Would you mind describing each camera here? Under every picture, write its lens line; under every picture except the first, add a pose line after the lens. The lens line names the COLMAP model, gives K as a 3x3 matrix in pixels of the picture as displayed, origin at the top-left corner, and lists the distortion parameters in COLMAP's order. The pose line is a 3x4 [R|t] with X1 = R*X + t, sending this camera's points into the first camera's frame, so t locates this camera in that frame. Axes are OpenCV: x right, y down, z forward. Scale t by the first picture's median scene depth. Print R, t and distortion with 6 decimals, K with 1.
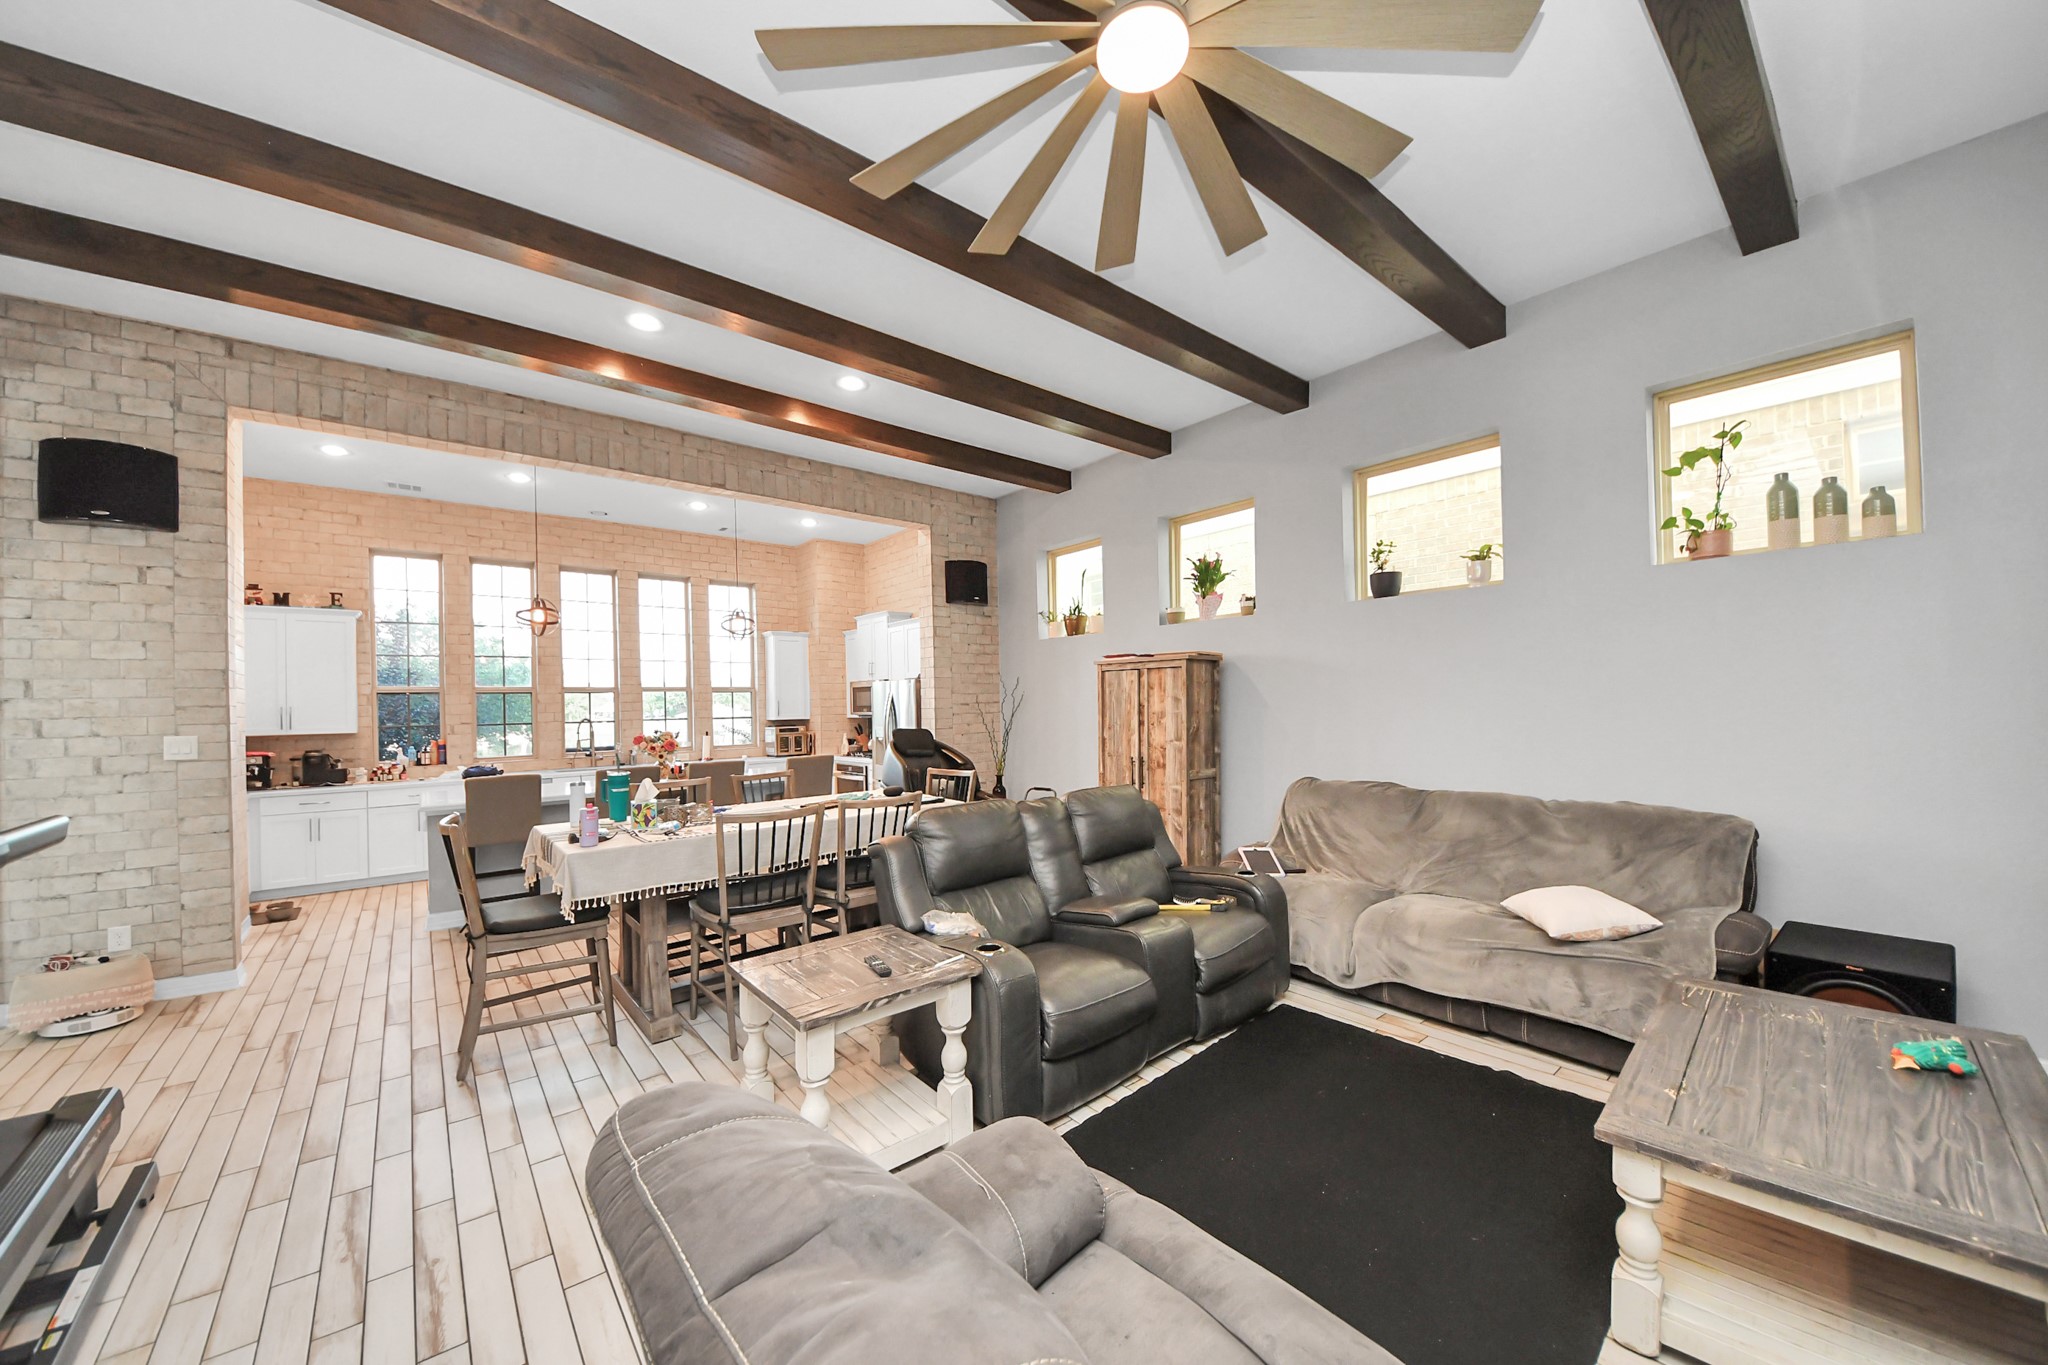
lens RADIAL K [[740.9, 0, 1024.0], [0, 740.9, 682.5], [0, 0, 1]] dist [-0.008204, -0.000025]
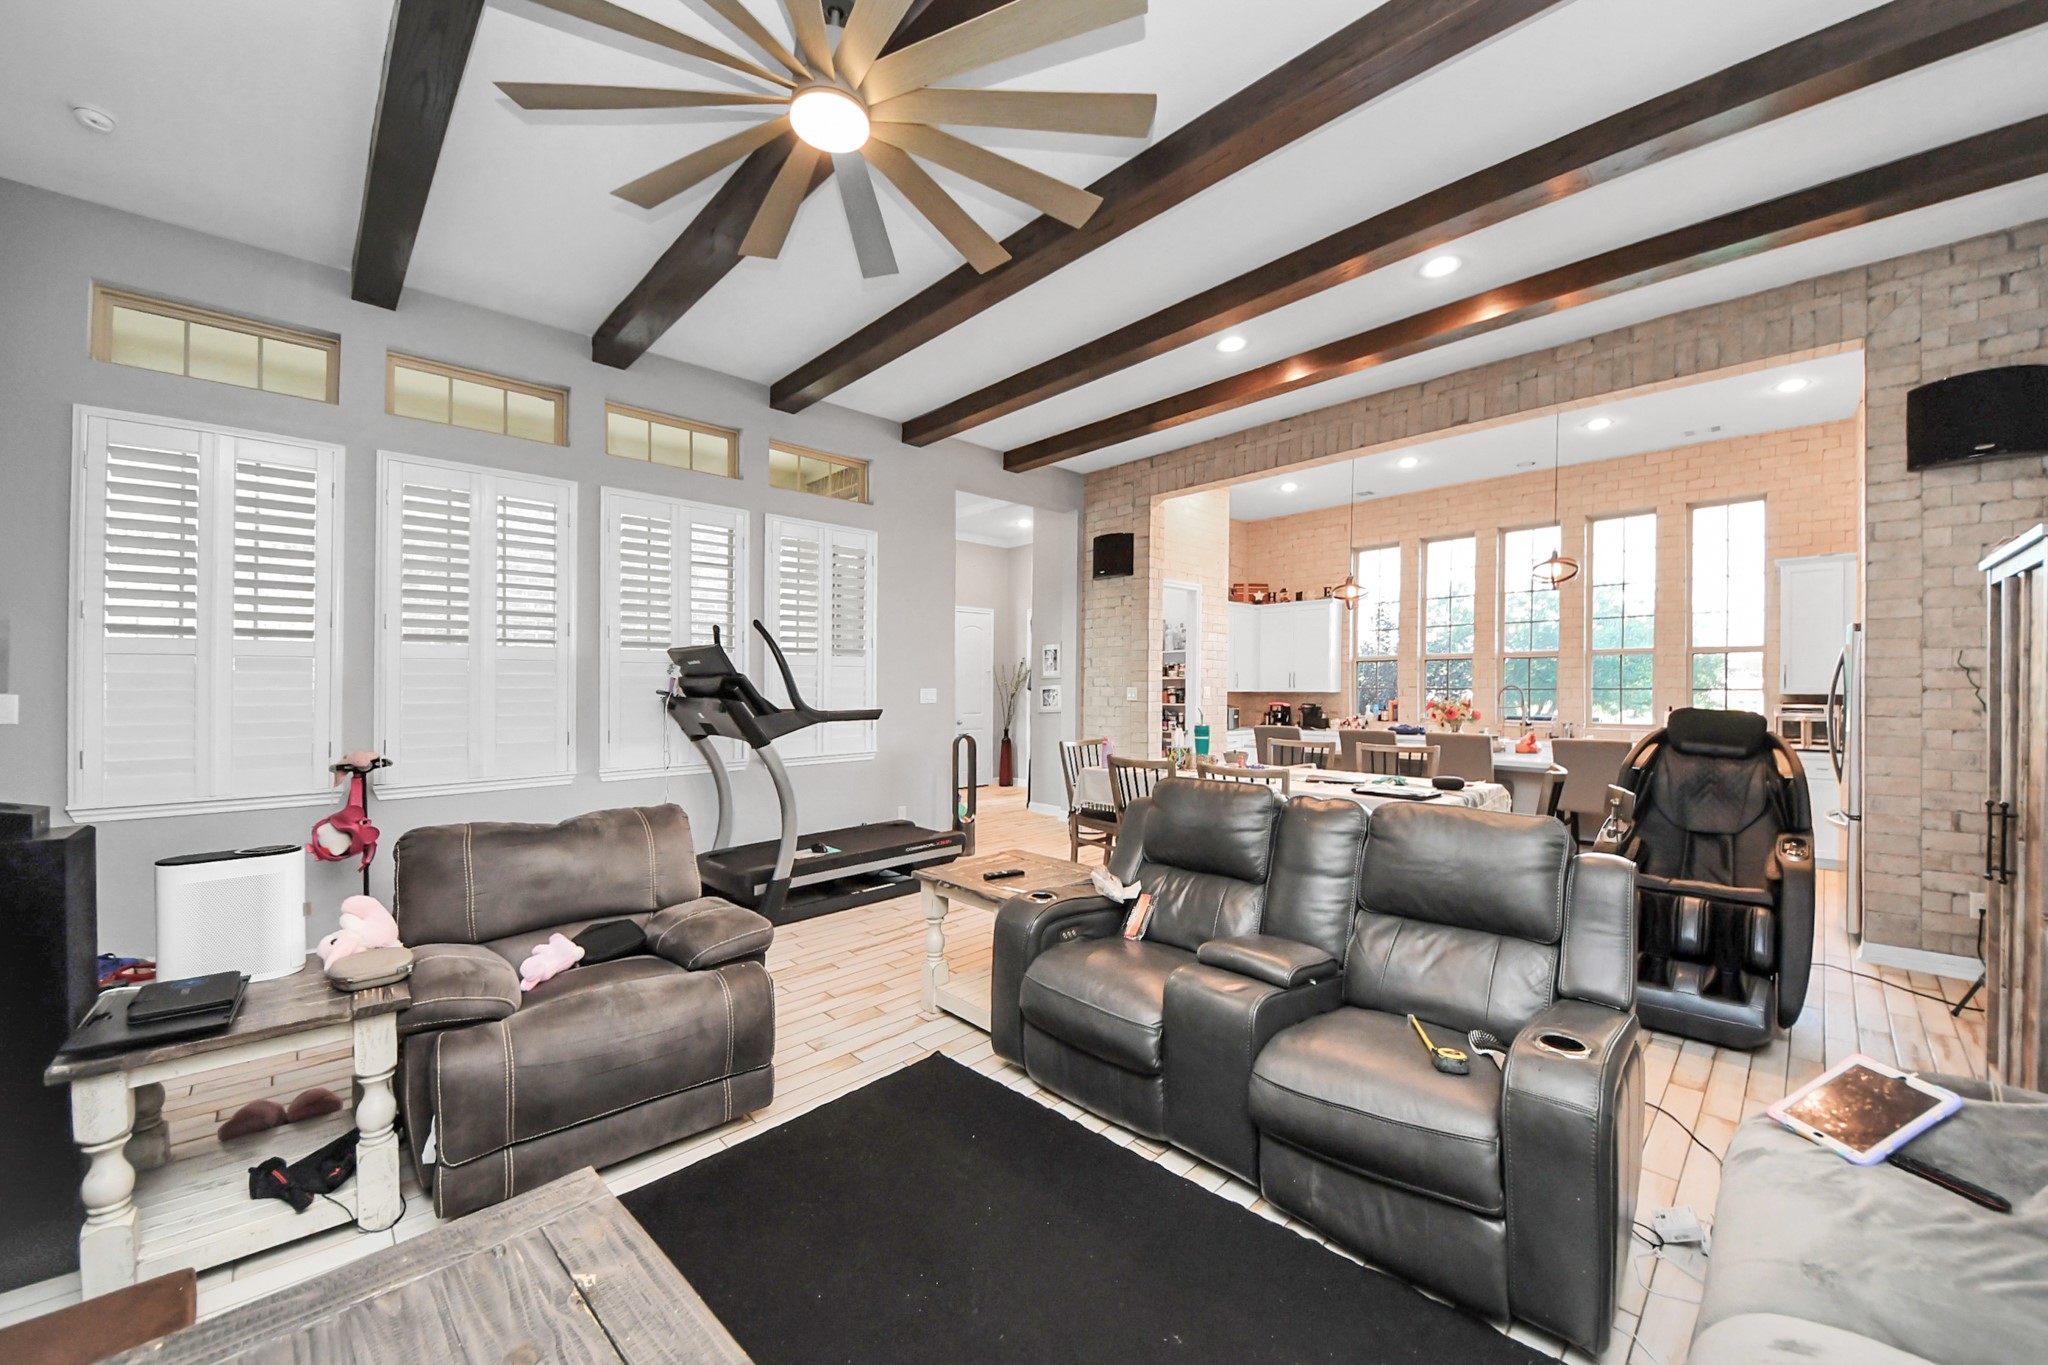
lens RADIAL K [[762.8, 0, 1024.0], [0, 762.8, 682.5], [0, 0, 1]] dist [-0.000806, -0.000092]
pose [[0.057634, 0.016184, -0.998207, 0.485870], [0.035476, 0.999204, 0.018249, 0.007898], [0.997707, -0.036464, 0.057014, 0.423565]]
